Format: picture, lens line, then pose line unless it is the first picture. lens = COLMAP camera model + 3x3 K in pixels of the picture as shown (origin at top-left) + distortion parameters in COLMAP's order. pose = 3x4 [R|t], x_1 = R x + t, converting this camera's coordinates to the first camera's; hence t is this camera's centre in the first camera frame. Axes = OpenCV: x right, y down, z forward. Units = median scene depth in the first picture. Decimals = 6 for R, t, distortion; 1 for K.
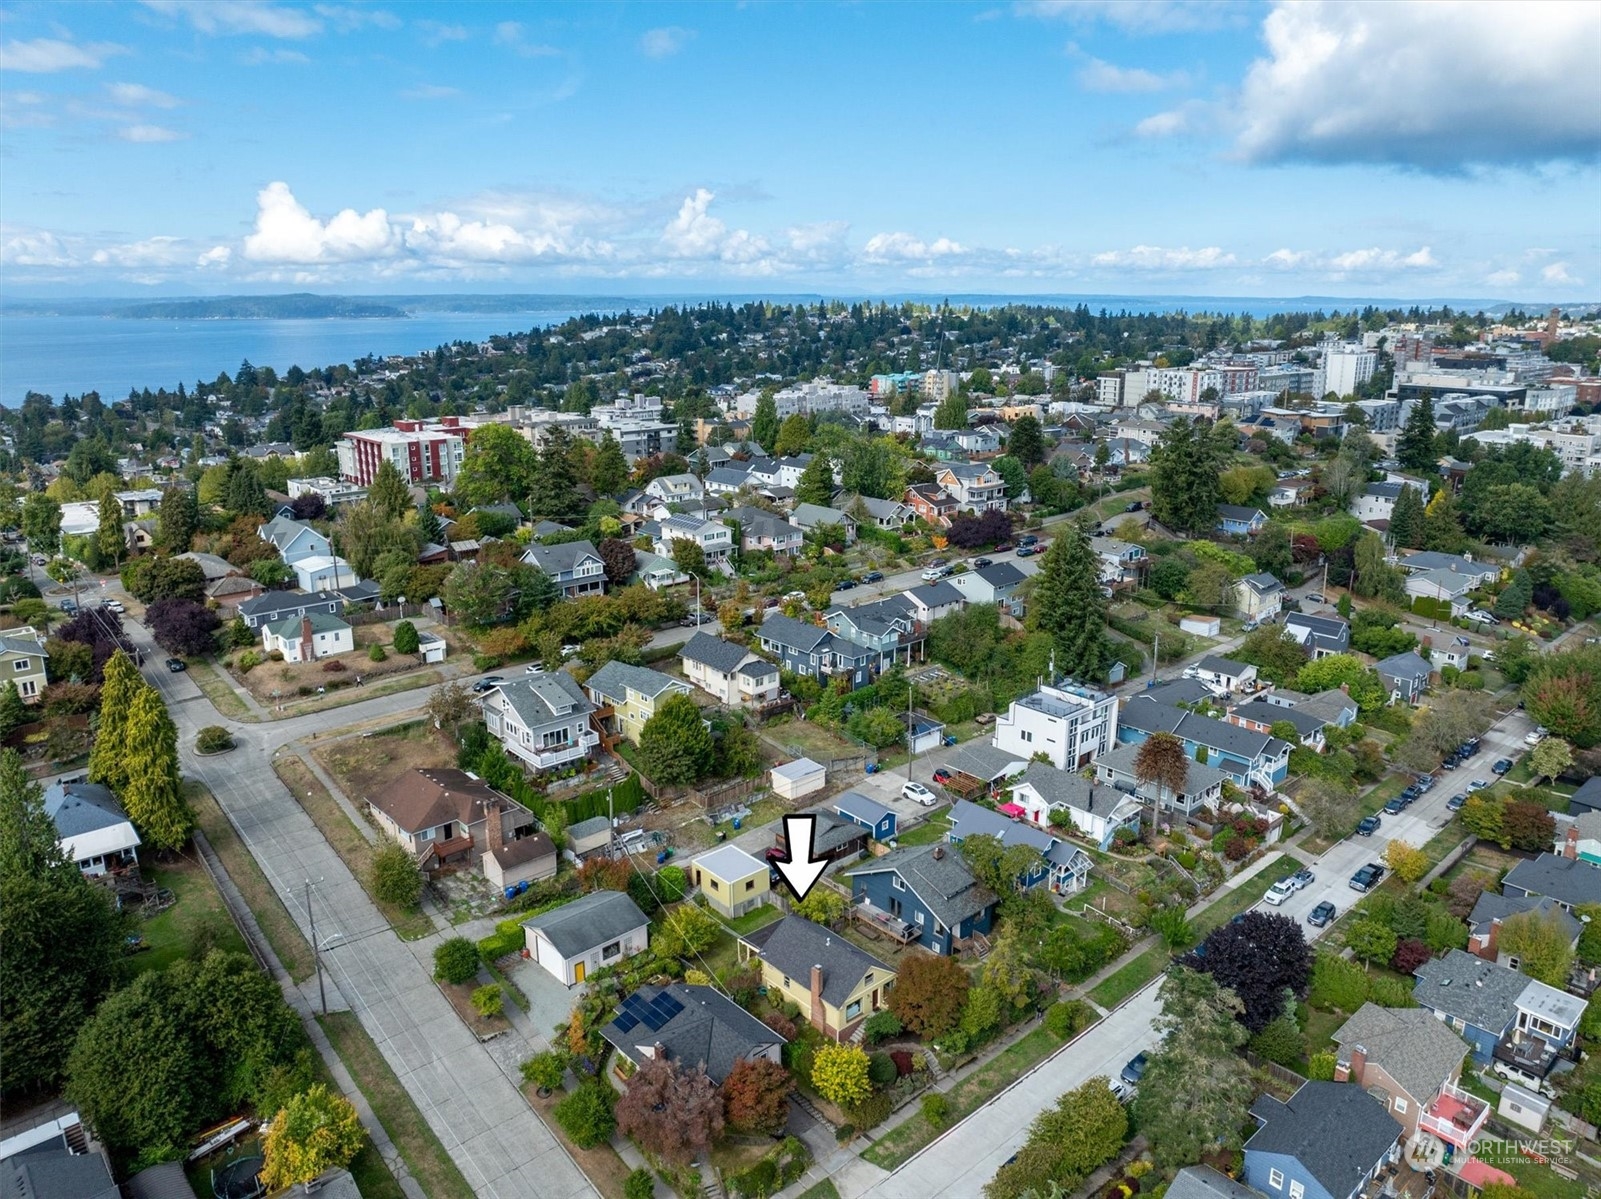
lens RADIAL K [[1128.5, 0, 803.7], [0, 1128.5, 604.7], [0, 0, 1]] dist [-0.032024, -0.012427]
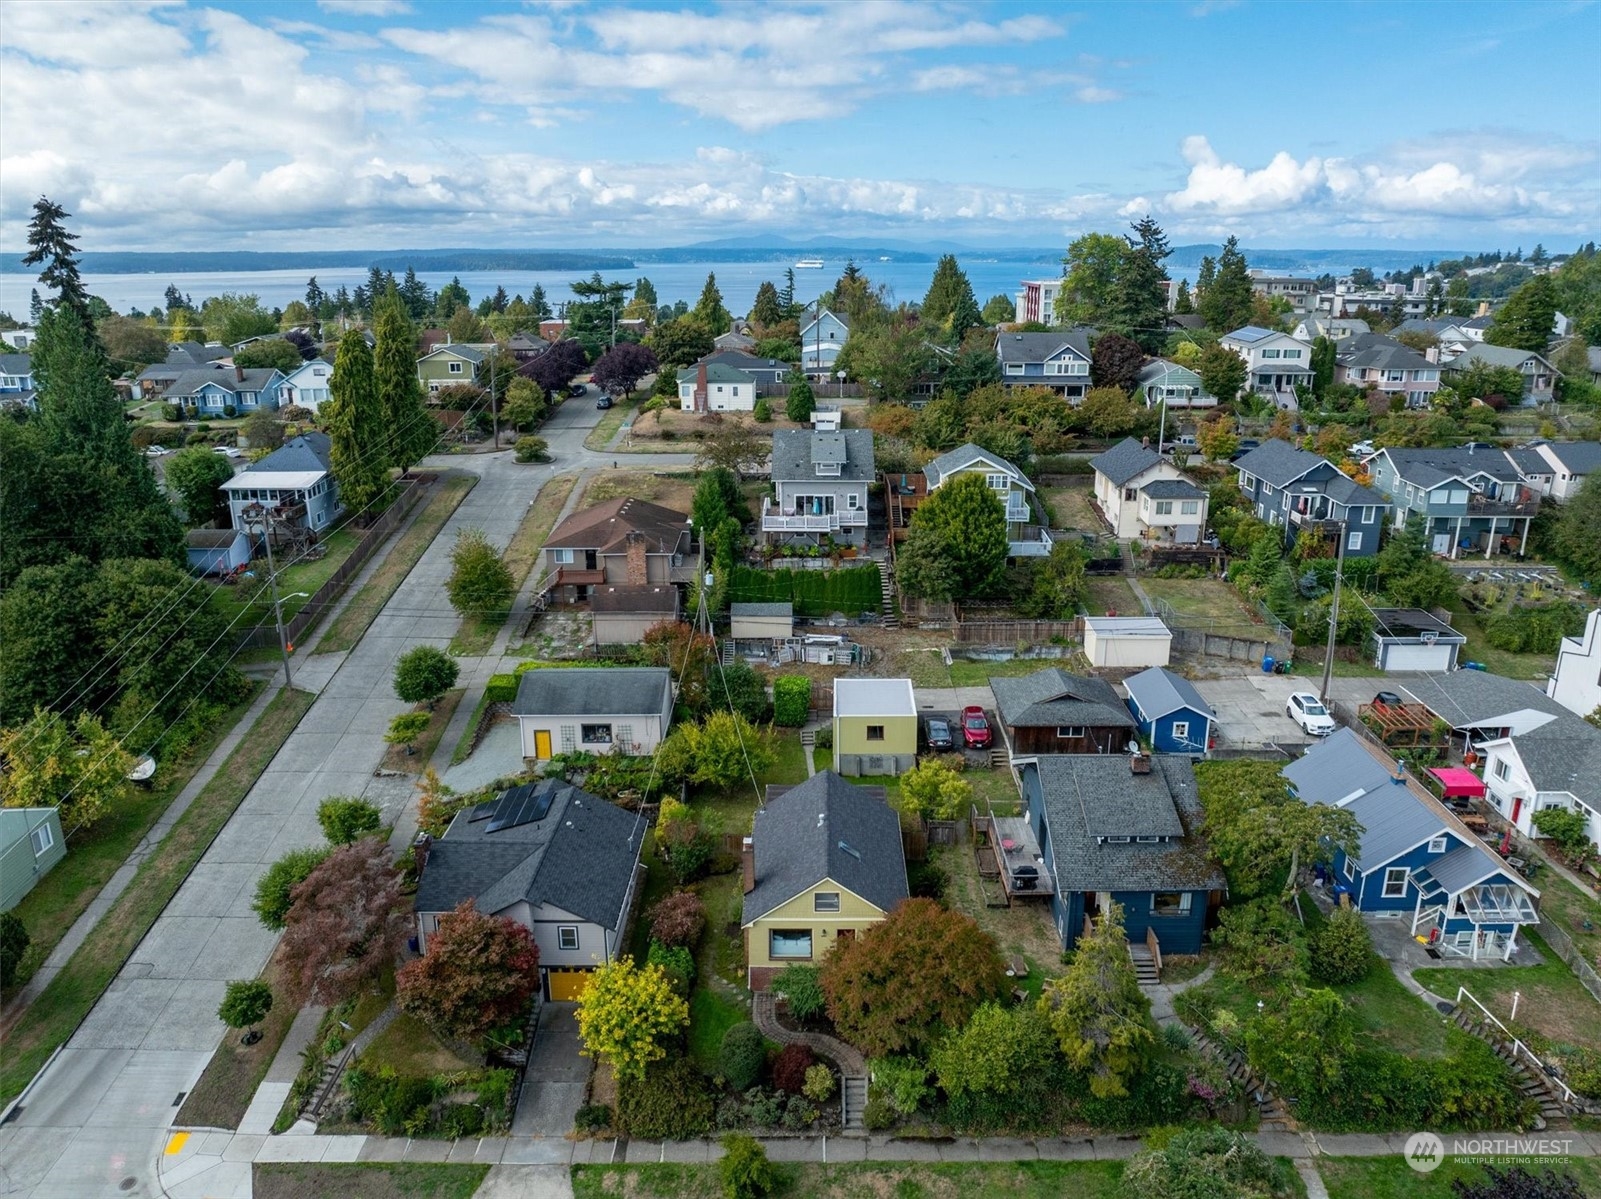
lens RADIAL K [[1128.5, 0, 810.5], [0, 1128.5, 594.5], [0, 0, 1]] dist [-0.032024, -0.012427]
pose [[0.735959, 0.197650, -0.647533, 0.238741], [-0.180918, 0.979070, 0.093223, 0.093806], [0.652406, 0.048542, 0.756314, 0.383547]]
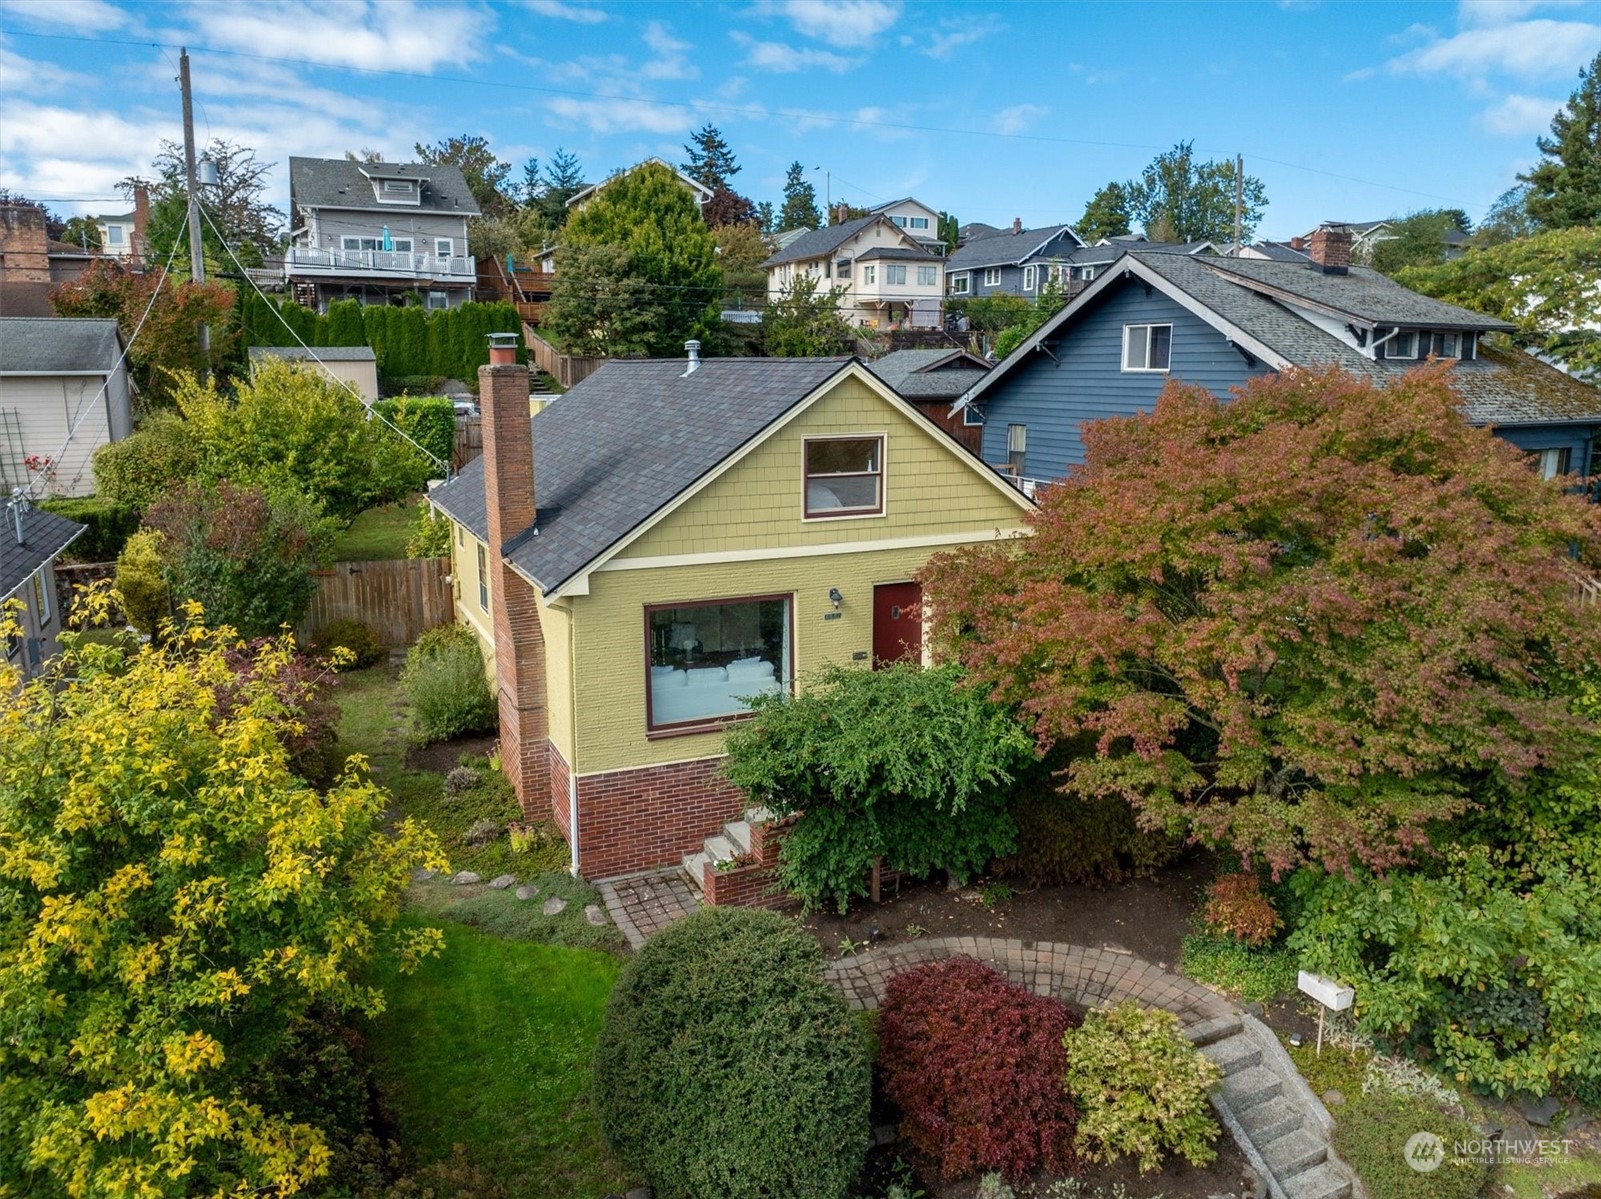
lens RADIAL K [[1128.5, 0, 822.9], [0, 1128.5, 590.1], [0, 0, 1]] dist [-0.032024, -0.012427]
pose [[0.961846, 0.051846, -0.268634, 0.062801], [-0.074087, 0.994553, -0.073323, 0.234053], [0.263369, 0.090428, 0.960447, 0.559482]]
